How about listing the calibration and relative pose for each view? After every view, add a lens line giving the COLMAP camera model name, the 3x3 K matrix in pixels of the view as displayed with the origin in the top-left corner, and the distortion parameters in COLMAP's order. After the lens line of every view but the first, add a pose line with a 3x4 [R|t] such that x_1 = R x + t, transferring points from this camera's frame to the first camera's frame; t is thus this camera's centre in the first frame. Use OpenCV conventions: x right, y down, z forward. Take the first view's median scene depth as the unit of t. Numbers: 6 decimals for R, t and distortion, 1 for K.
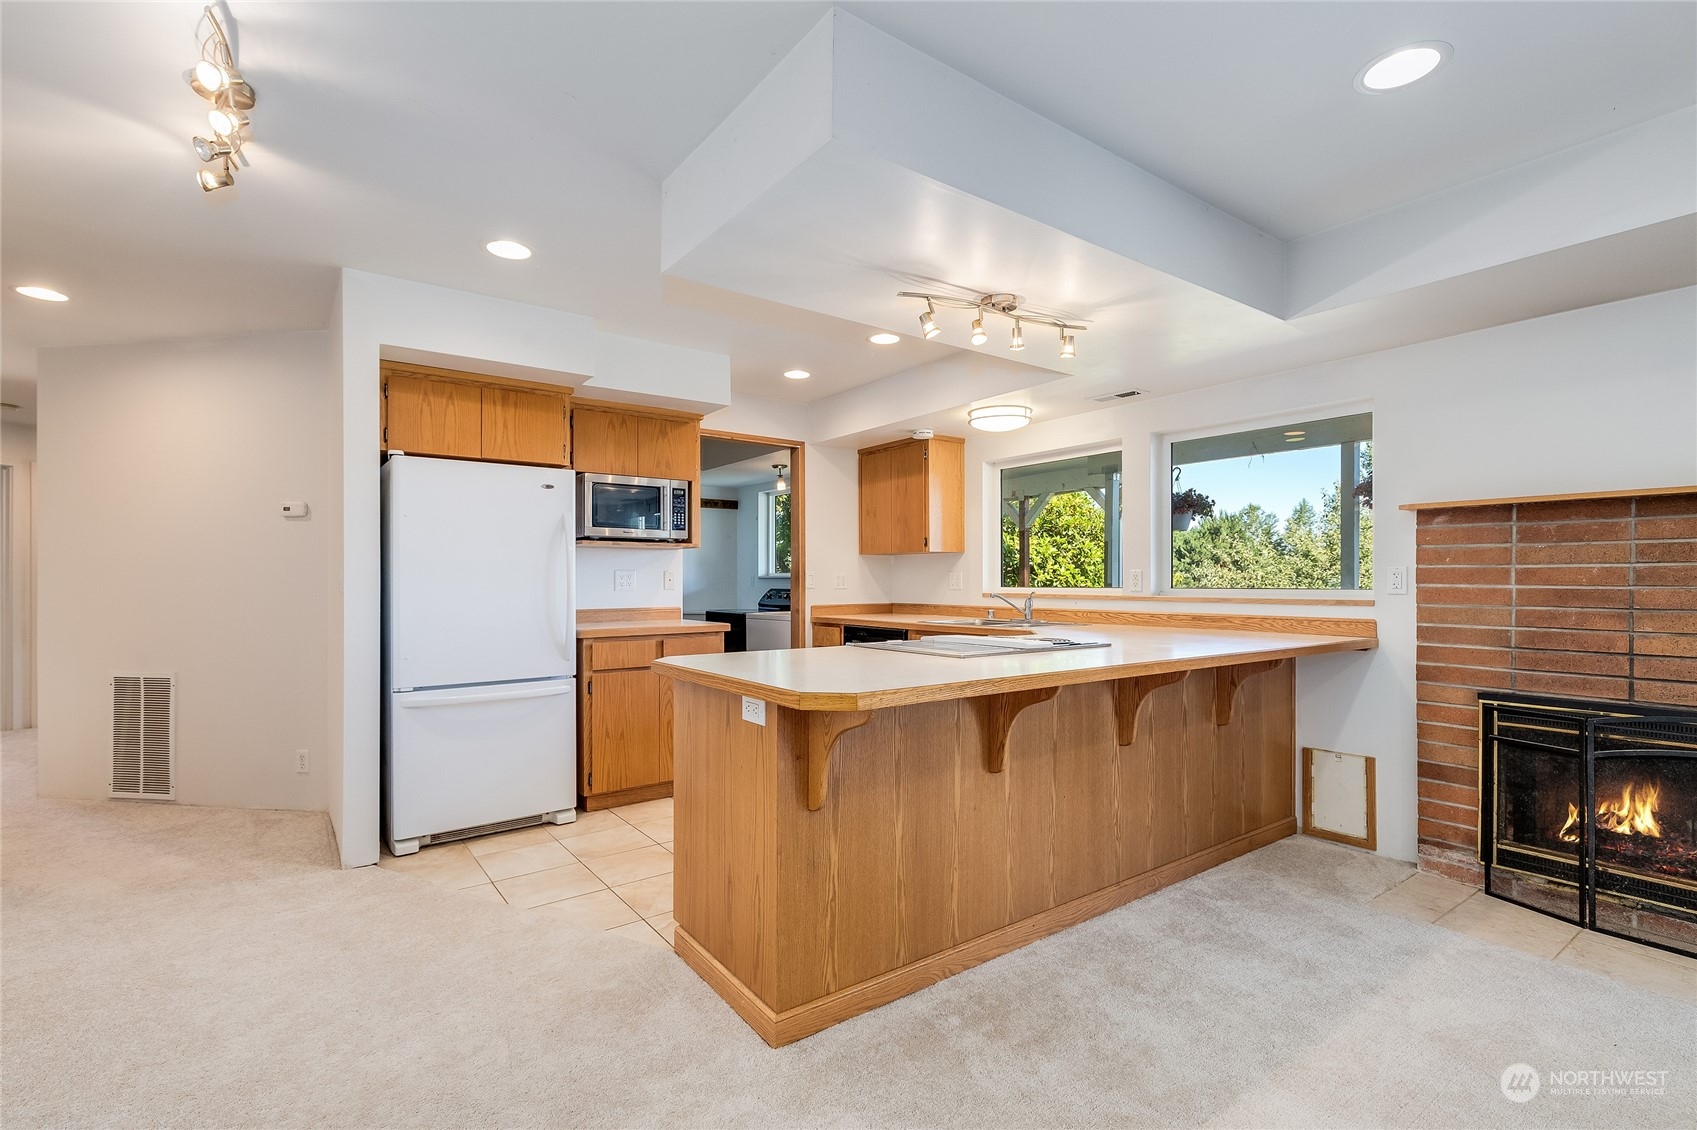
lens RADIAL K [[768.6, 0, 845.1], [0, 768.6, 570.7], [0, 0, 1]] dist [-0.000824, -0.000333]
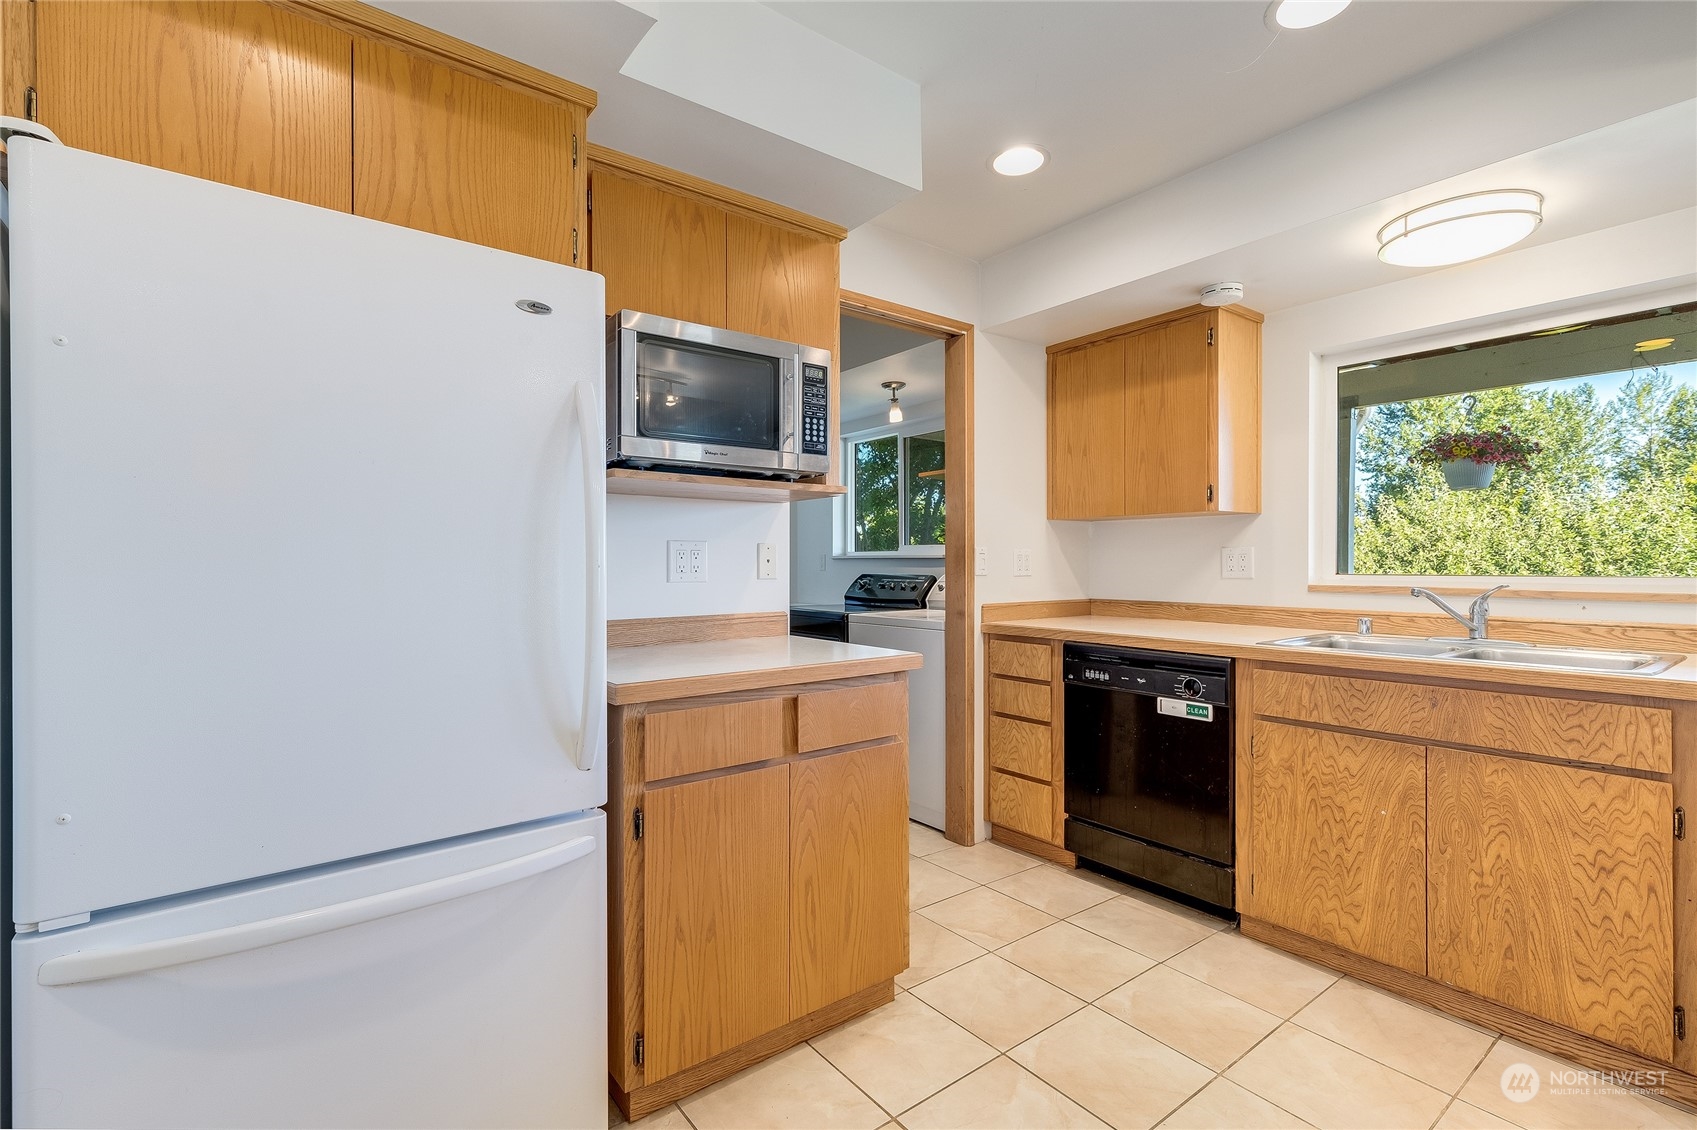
lens RADIAL K [[769.3, 0, 841.0], [0, 769.3, 558.8], [0, 0, 1]] dist [0.001322, -0.000174]
pose [[0.999903, 0.002021, 0.013764, -0.172237], [-0.002123, 0.999970, 0.007388, 0.006511], [-0.013749, -0.007416, 0.999878, 0.442445]]
